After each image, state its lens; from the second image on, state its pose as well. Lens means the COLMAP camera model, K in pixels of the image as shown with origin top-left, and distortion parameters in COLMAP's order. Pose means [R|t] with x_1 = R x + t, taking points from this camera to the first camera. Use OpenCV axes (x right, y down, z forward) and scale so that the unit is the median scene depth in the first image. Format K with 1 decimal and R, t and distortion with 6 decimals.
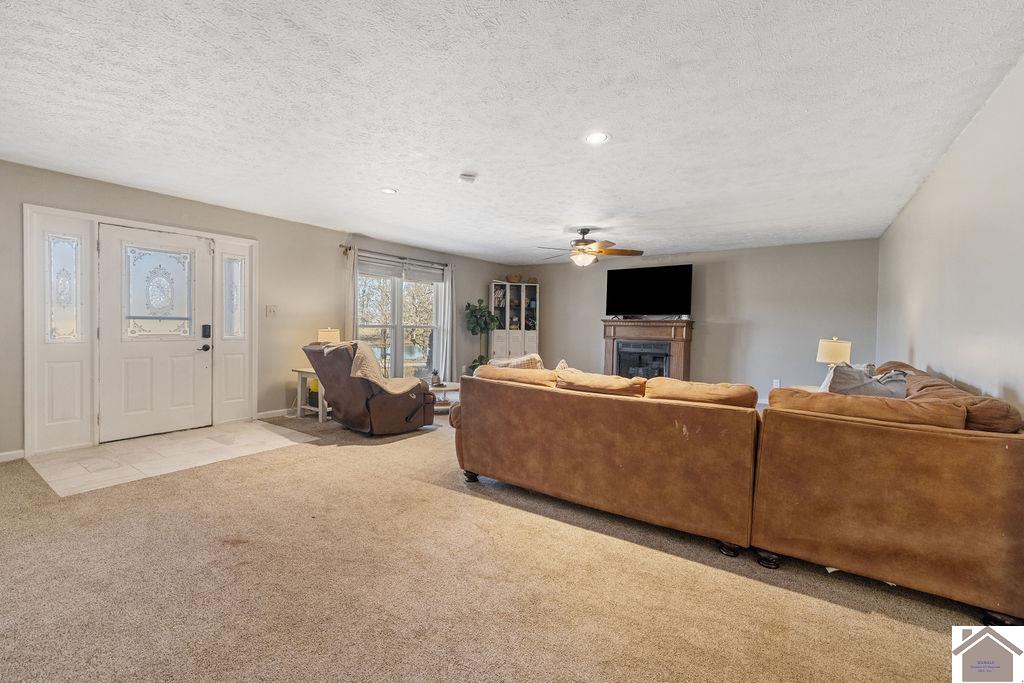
lens RADIAL K [[453.8, 0, 512.0], [0, 453.8, 341.5], [0, 0, 1]] dist [-0.012838, -0.000177]
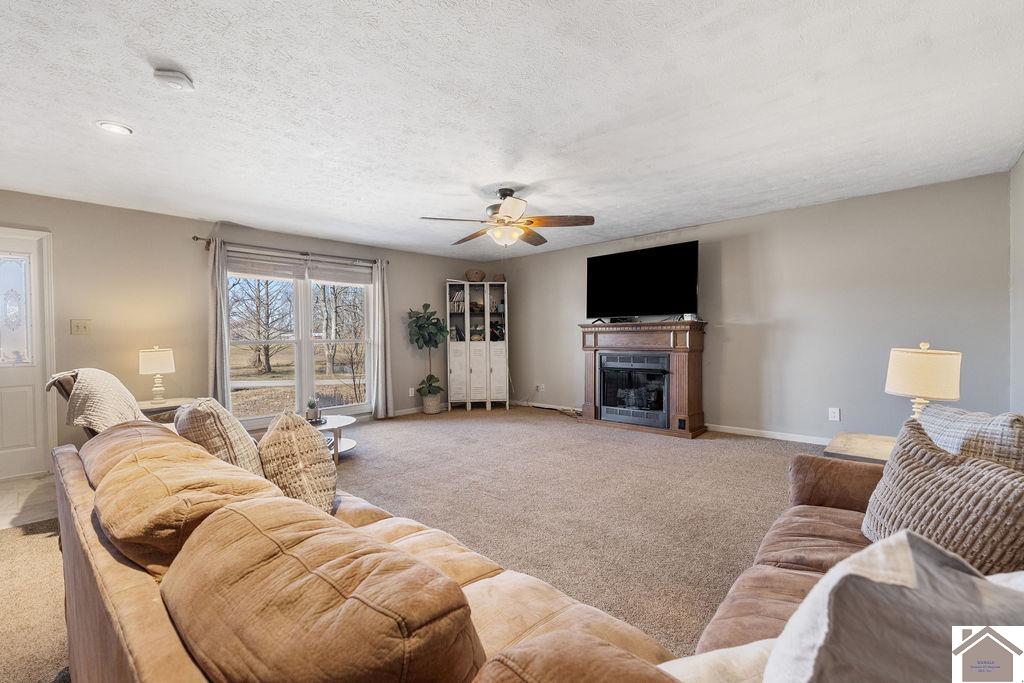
lens RADIAL K [[453.8, 0, 512.0], [0, 453.8, 341.5], [0, 0, 1]] dist [-0.012838, -0.000177]
pose [[0.990116, -0.027343, -0.137562, 0.192354], [0.024315, 0.999425, -0.023646, -0.005822], [0.138130, 0.020067, 0.990211, 0.257486]]
